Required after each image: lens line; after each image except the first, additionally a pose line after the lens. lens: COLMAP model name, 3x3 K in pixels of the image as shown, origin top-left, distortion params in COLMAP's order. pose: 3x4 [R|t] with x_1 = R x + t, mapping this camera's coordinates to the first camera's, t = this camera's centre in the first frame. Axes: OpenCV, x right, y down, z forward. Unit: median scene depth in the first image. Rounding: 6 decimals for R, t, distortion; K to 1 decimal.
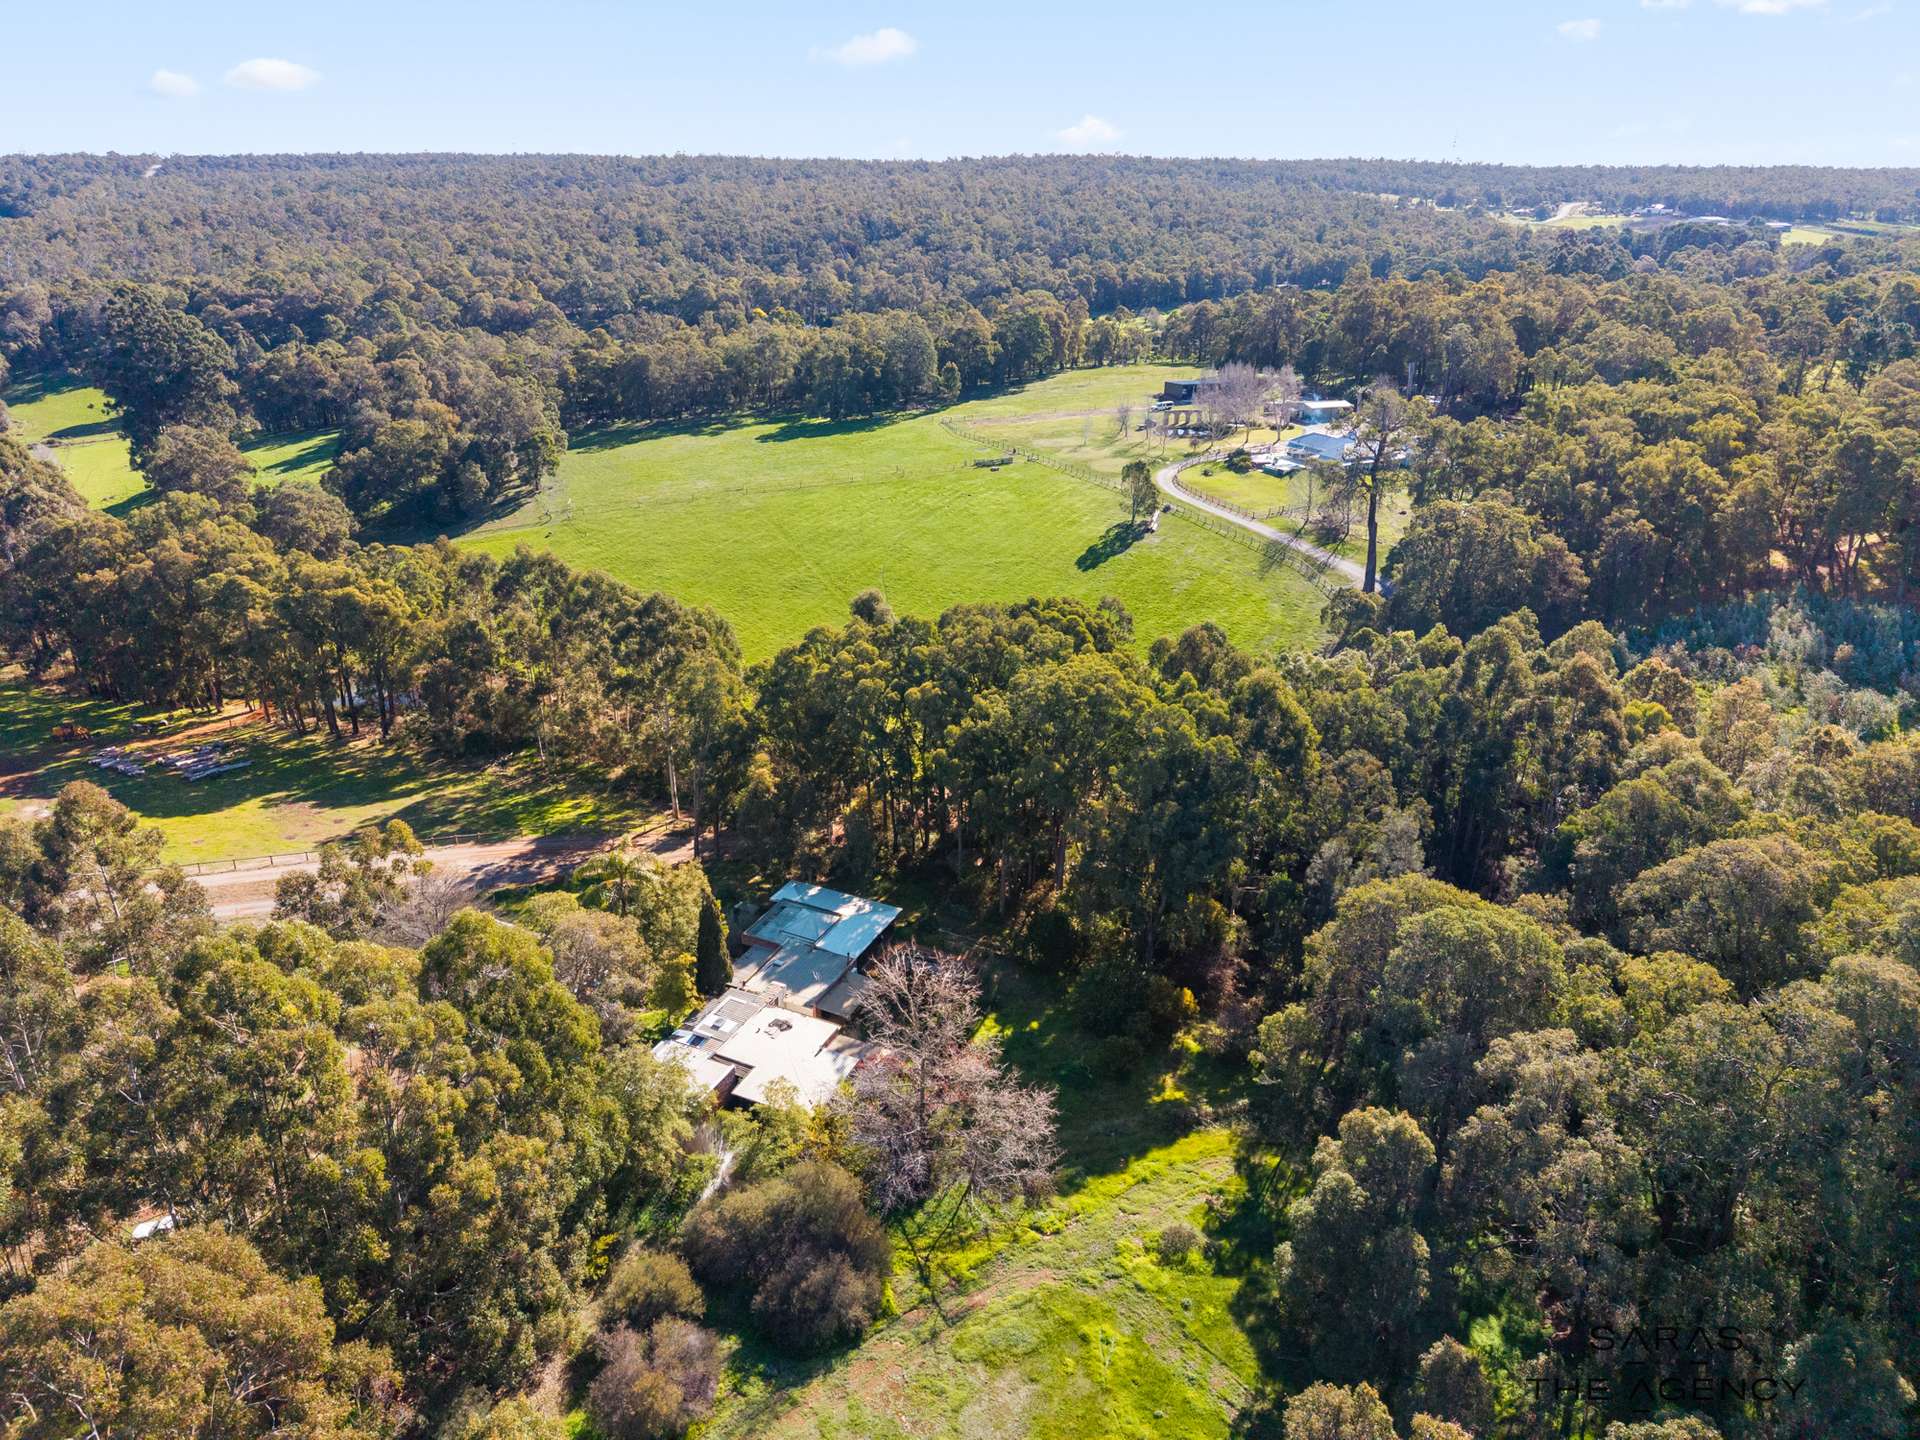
lens RADIAL K [[1276.6, 0, 949.9], [0, 1276.6, 722.1], [0, 0, 1]] dist [0.029541, -0.029997]
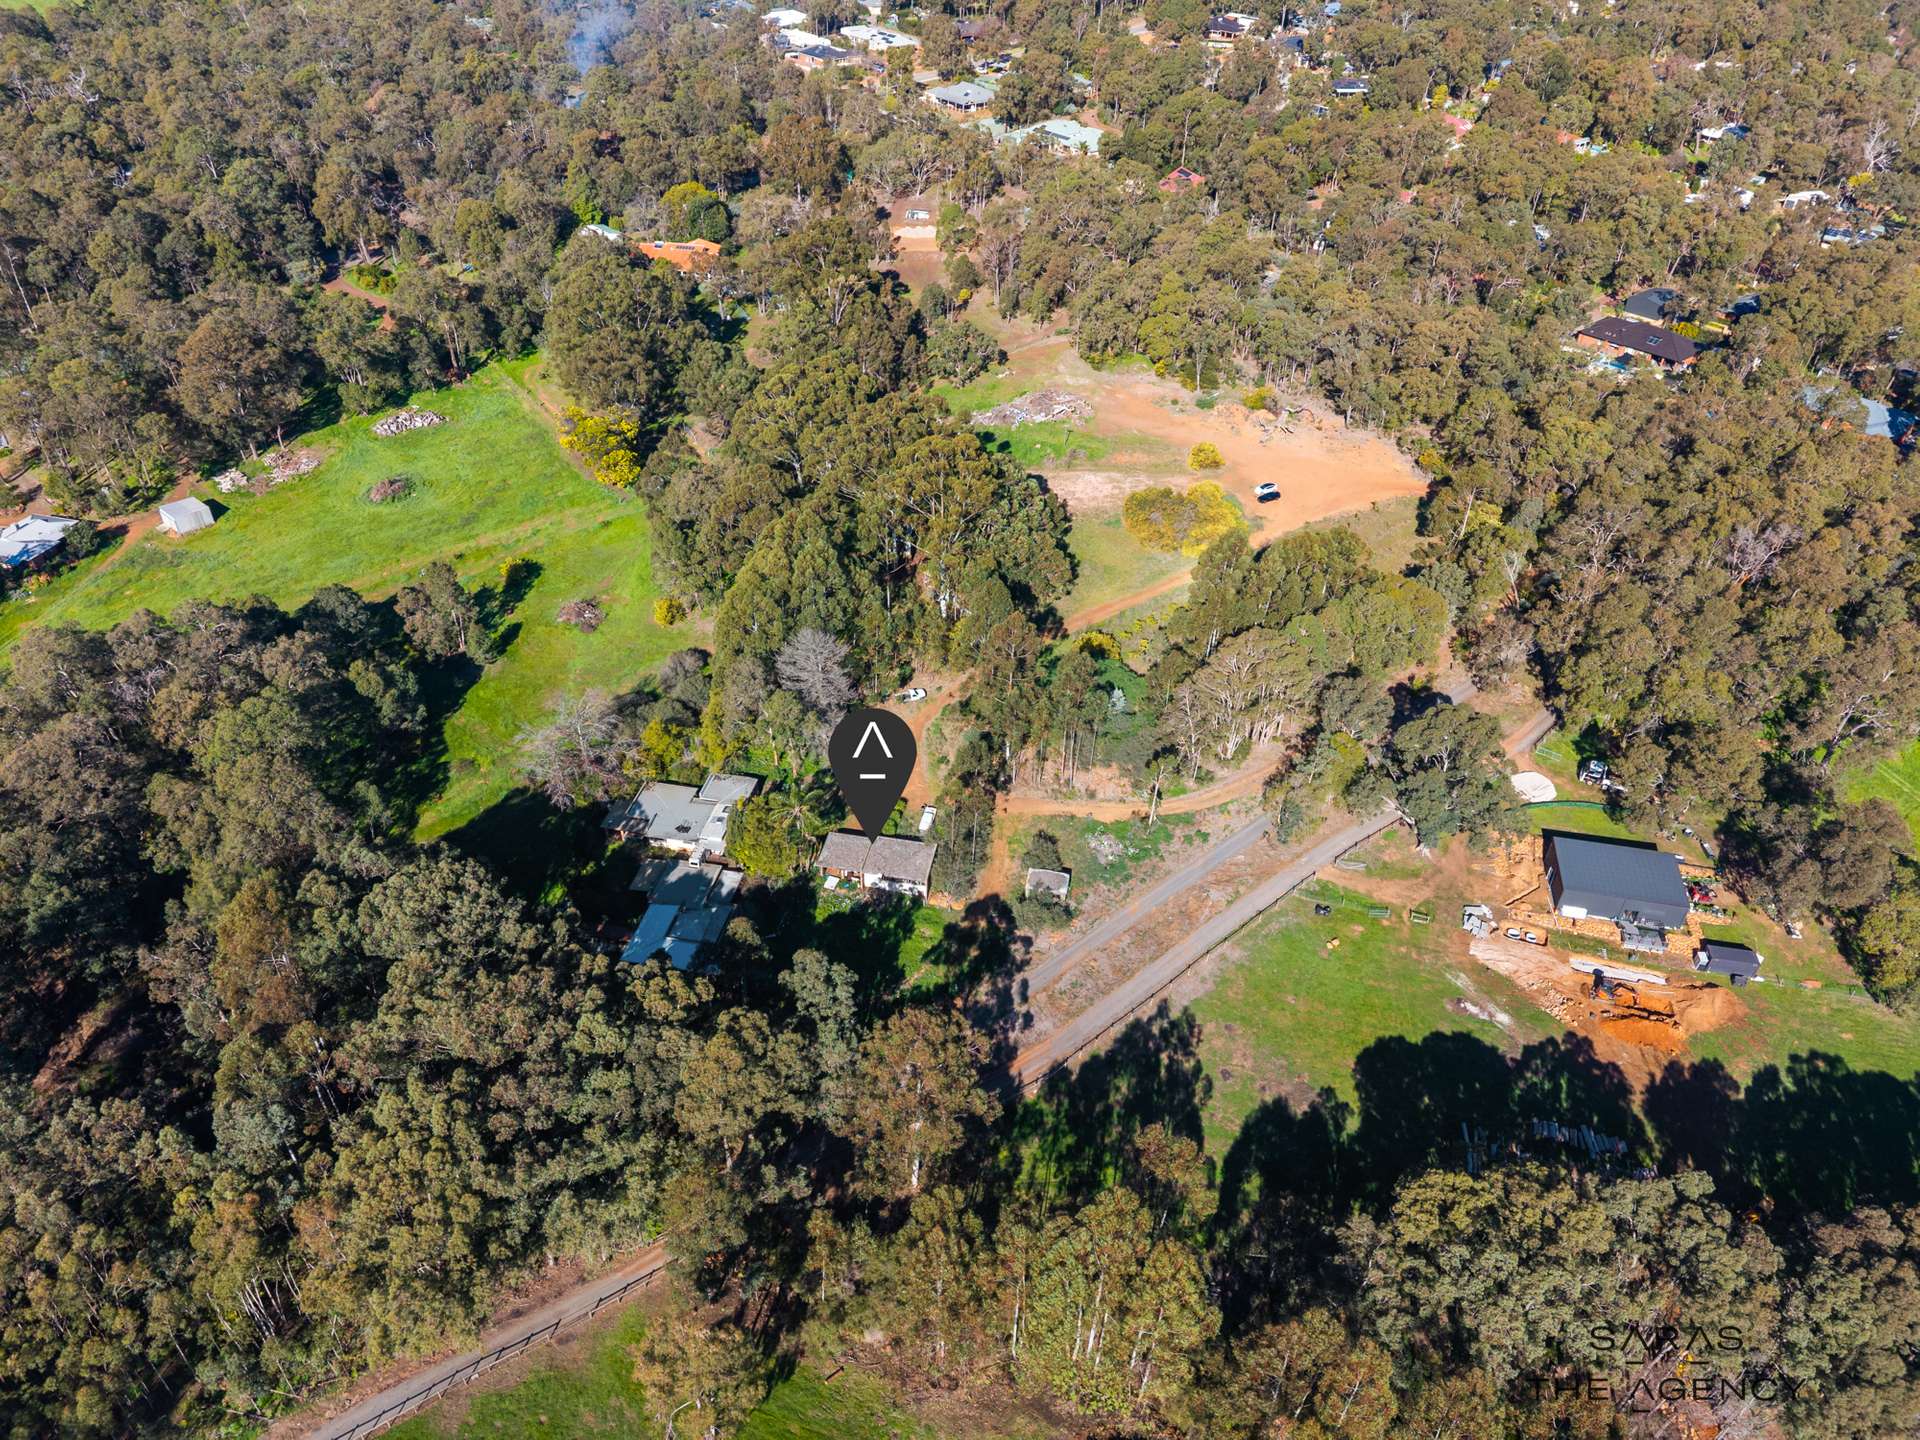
lens RADIAL K [[1276.6, 0, 947.2], [0, 1276.6, 718.9], [0, 0, 1]] dist [0.029541, -0.029997]
pose [[-0.969668, 0.117434, -0.214368, -0.079185], [-0.127242, 0.506295, 0.852922, -0.790305], [0.208695, 0.854327, -0.475995, 1.073053]]
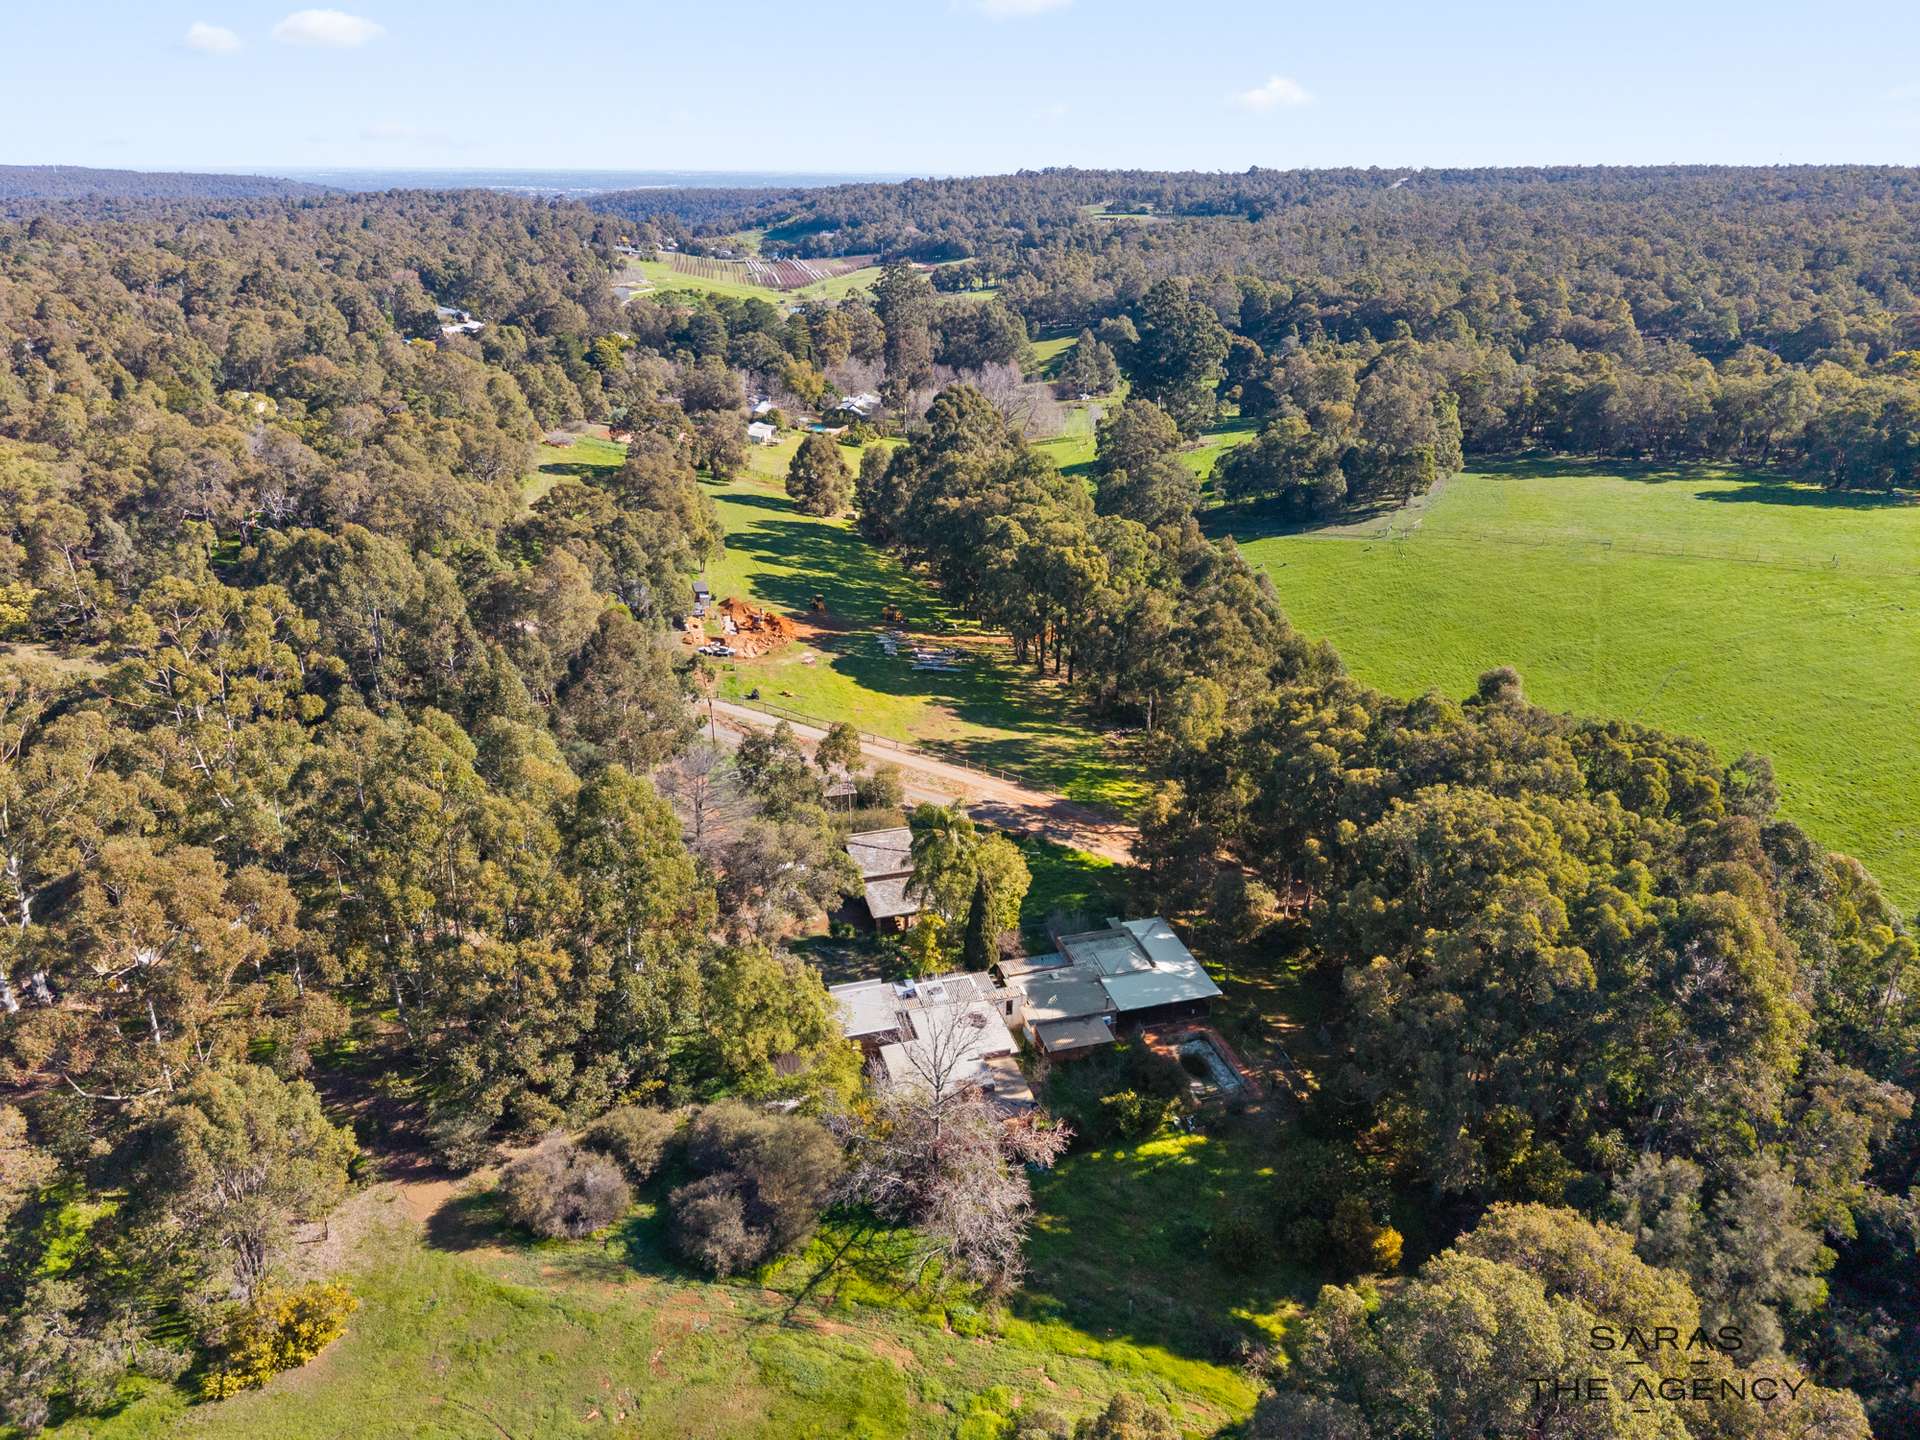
lens RADIAL K [[1276.6, 0, 954.1], [0, 1276.6, 722.6], [0, 0, 1]] dist [0.029541, -0.029997]
pose [[0.658452, 0.292852, -0.693310, 0.298988], [-0.298932, 0.947176, 0.116182, -0.059258], [0.690710, 0.130752, 0.711213, 0.151329]]
